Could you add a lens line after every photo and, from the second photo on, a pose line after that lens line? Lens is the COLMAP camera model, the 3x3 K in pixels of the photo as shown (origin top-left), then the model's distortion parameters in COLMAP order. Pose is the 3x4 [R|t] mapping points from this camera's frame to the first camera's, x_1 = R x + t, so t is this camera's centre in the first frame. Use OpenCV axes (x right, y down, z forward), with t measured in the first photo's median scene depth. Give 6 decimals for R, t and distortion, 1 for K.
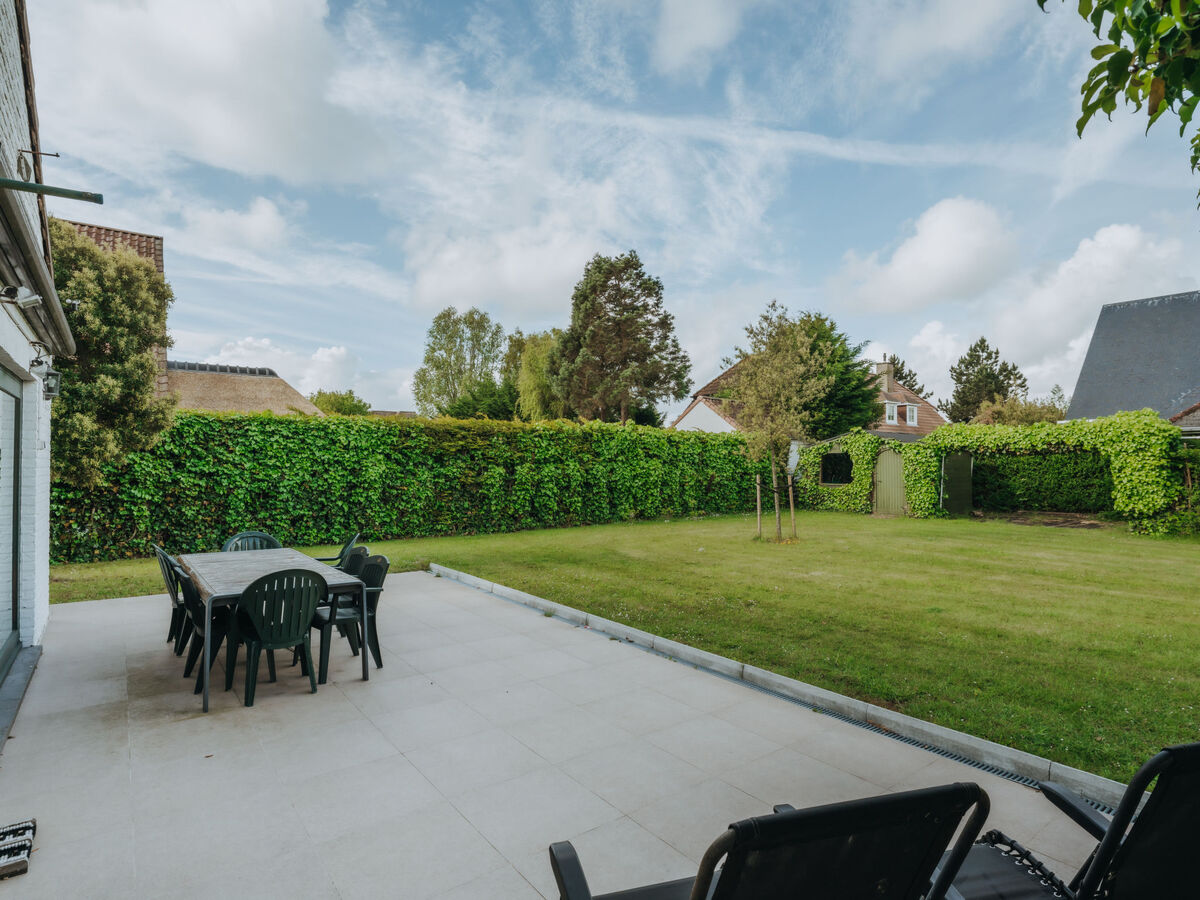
lens RADIAL K [[622.3, 0, 600.0], [0, 622.3, 450.0], [0, 0, 1]] dist [-0.003965, -0.000378]
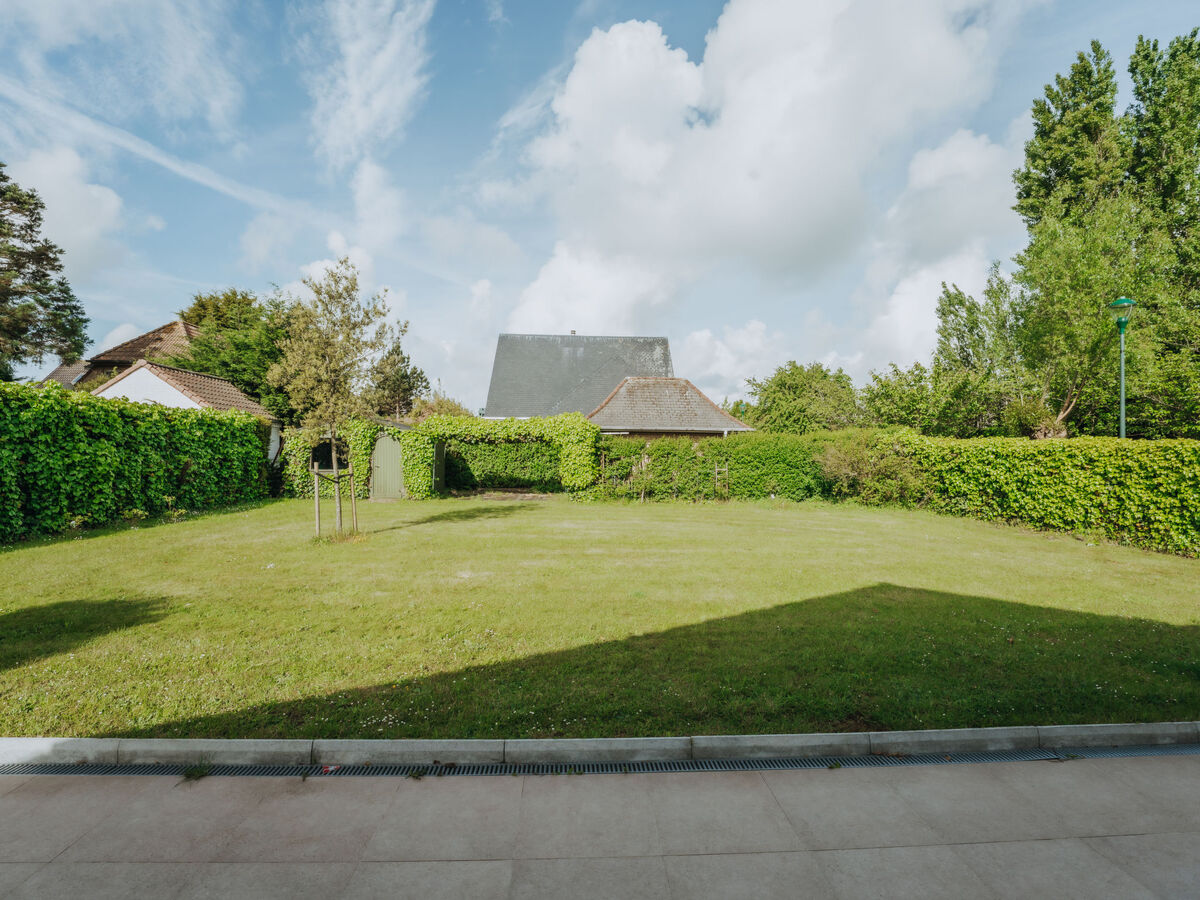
lens RADIAL K [[553.4, 0, 600.0], [0, 553.4, 450.0], [0, 0, 1]] dist [-0.017572, 0.000958]
pose [[0.576971, 0.006505, 0.816739, -0.089701], [-0.026622, 0.999587, 0.010845, 0.003813], [-0.816331, -0.028000, 0.576905, 0.192991]]
